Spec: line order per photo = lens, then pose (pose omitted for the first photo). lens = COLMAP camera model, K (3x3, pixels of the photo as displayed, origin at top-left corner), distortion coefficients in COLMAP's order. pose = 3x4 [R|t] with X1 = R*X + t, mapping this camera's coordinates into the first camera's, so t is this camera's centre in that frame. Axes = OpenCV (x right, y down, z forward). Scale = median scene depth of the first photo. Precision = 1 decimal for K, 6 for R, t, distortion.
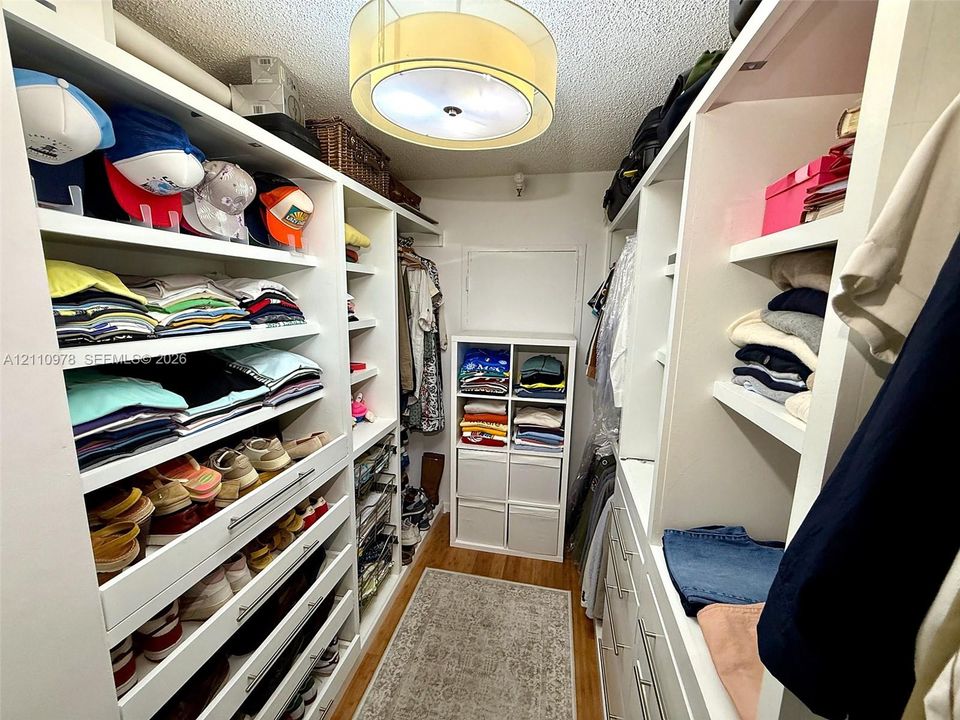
lens RADIAL K [[380.7, 0, 479.4], [0, 380.7, 359.8], [0, 0, 1]] dist [0.004348, 0.000504]
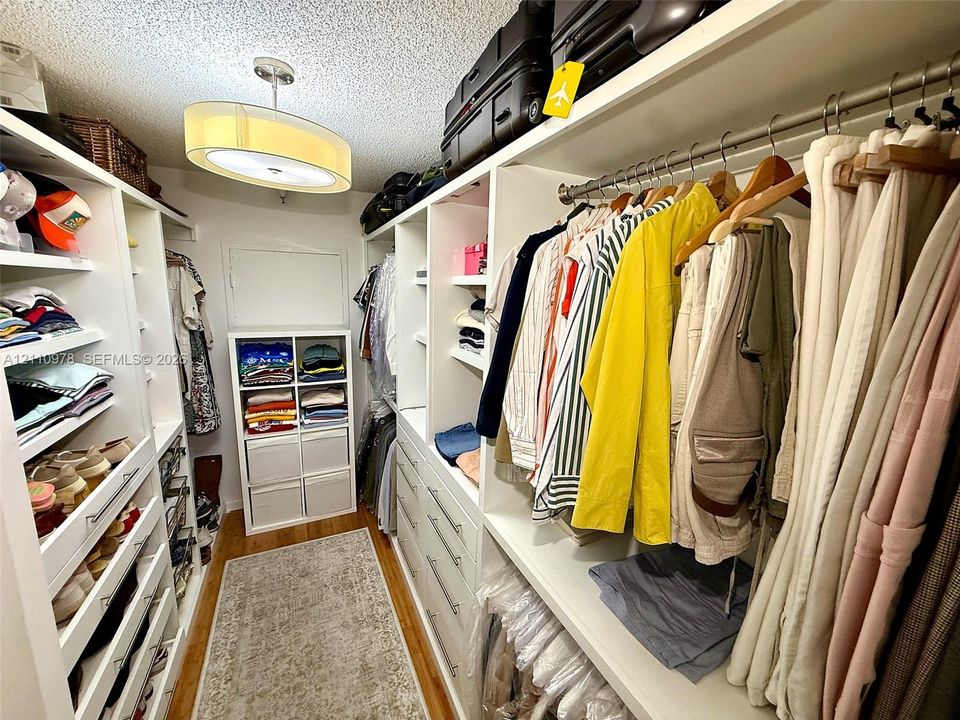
lens RADIAL K [[380.7, 0, 480.2], [0, 380.7, 361.4], [0, 0, 1]] dist [0.004348, 0.000504]
pose [[0.789419, -0.111909, 0.603568, -0.205756], [0.088268, 0.993718, 0.068801, 0.003095], [-0.607475, -0.001037, 0.794338, -0.287734]]
